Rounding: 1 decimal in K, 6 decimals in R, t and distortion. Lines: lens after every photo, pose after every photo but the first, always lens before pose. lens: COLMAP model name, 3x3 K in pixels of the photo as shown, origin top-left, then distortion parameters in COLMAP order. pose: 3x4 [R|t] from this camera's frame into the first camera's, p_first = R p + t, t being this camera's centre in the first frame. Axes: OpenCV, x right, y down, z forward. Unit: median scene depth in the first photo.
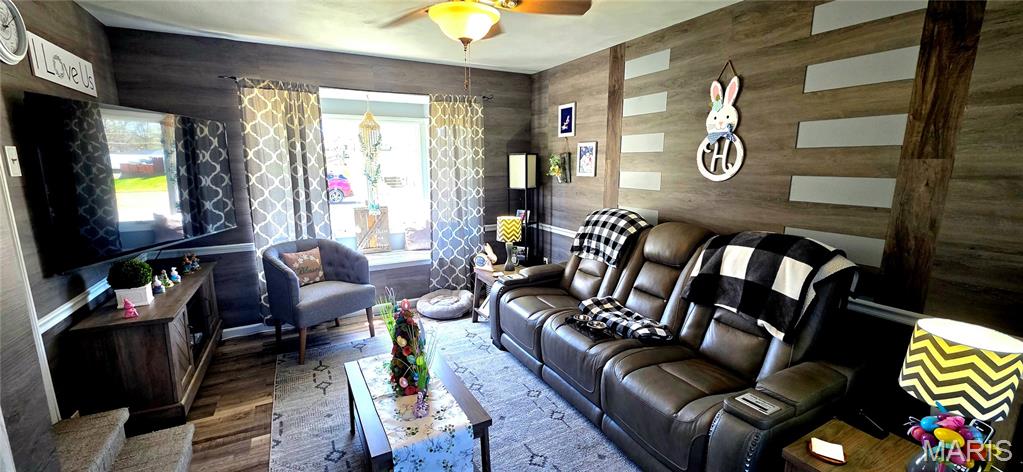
lens RADIAL K [[409.1, 0, 508.9], [0, 409.1, 239.0], [0, 0, 1]] dist [0.002545, -0.000492]
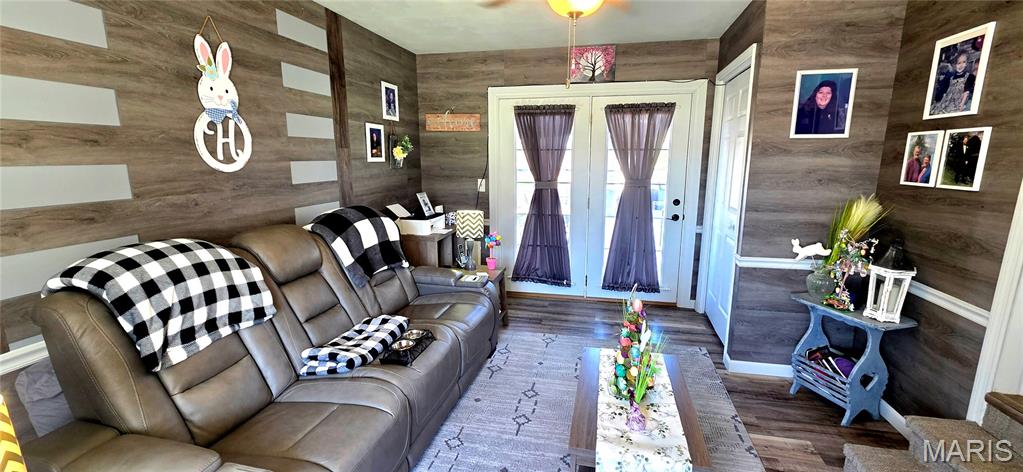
lens RADIAL K [[409.1, 0, 513.7], [0, 409.1, 235.0], [0, 0, 1]] dist [0.002545, -0.000492]
pose [[-0.751675, -0.131559, 0.646280, -0.339636], [0.115739, 0.938385, 0.325635, -0.176263], [-0.649299, 0.319571, -0.690134, 0.978920]]
